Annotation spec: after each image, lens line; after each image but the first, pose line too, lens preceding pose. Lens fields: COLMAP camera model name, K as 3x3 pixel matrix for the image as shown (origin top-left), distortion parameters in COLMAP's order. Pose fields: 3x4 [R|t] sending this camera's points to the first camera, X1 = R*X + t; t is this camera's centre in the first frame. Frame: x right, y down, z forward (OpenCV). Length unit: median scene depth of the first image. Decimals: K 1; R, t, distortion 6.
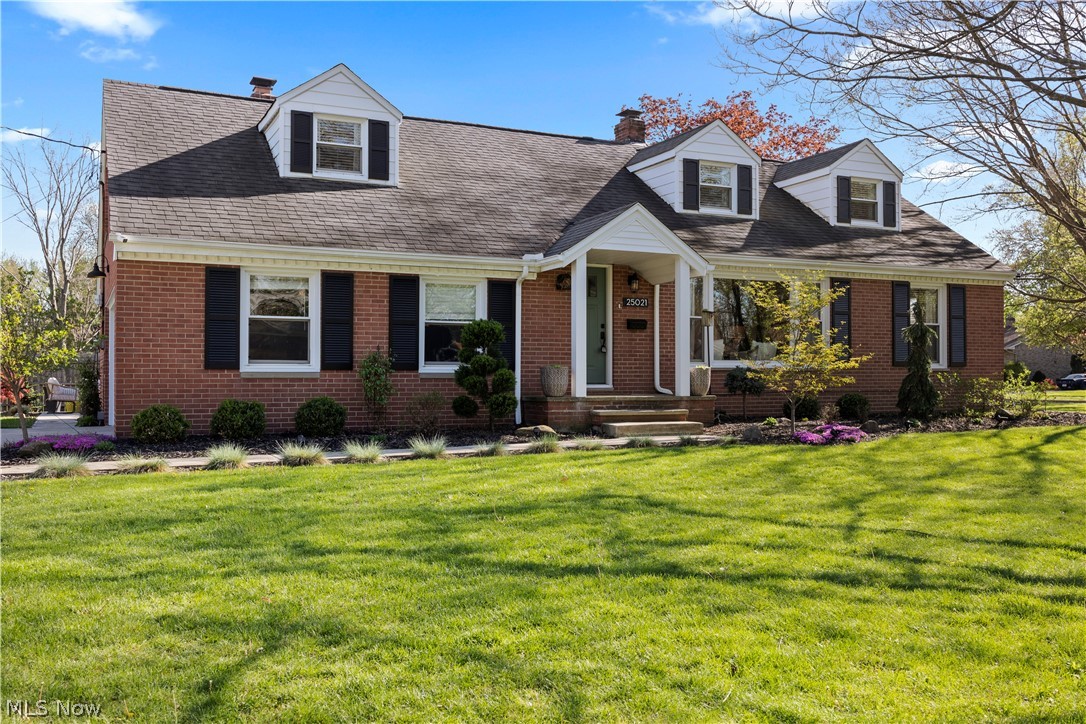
lens RADIAL K [[977.9, 0, 543.0], [0, 977.9, 362.0], [0, 0, 1]] dist [-0.006245, -0.001525]
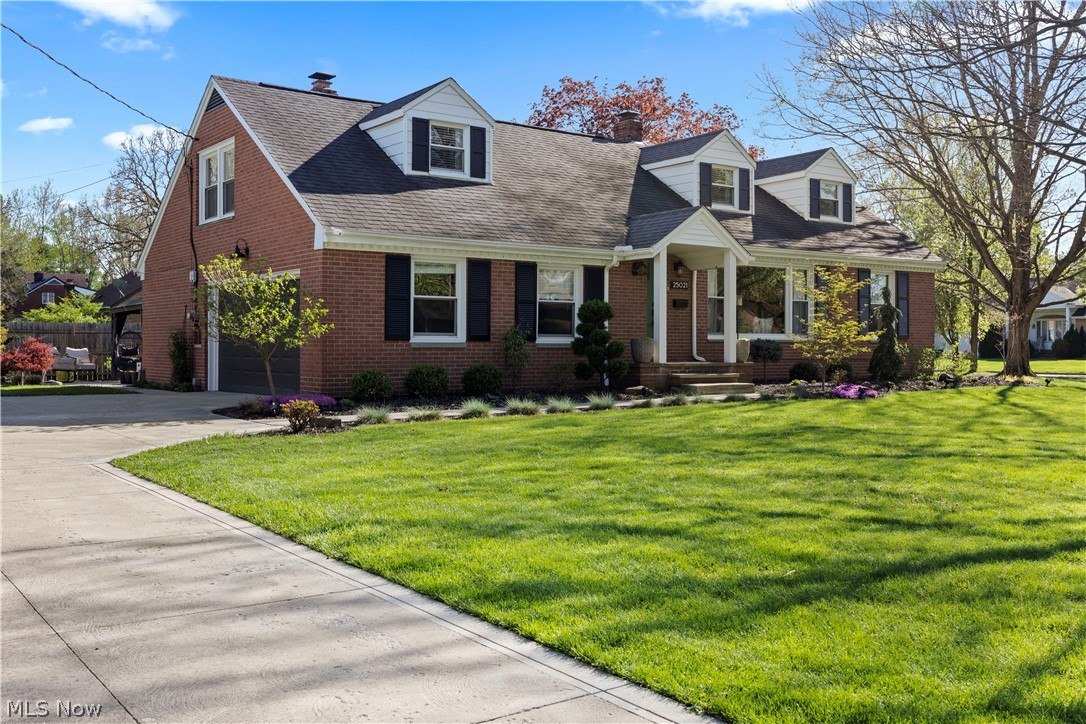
lens RADIAL K [[1040.0, 0, 543.0], [0, 1040.0, 362.0], [0, 0, 1]] dist [-0.018343, -0.002978]
pose [[0.982694, -0.001794, 0.185225, -0.334578], [-0.003660, 0.999570, 0.029098, -0.003271], [-0.185198, -0.029273, 0.982265, -0.249148]]
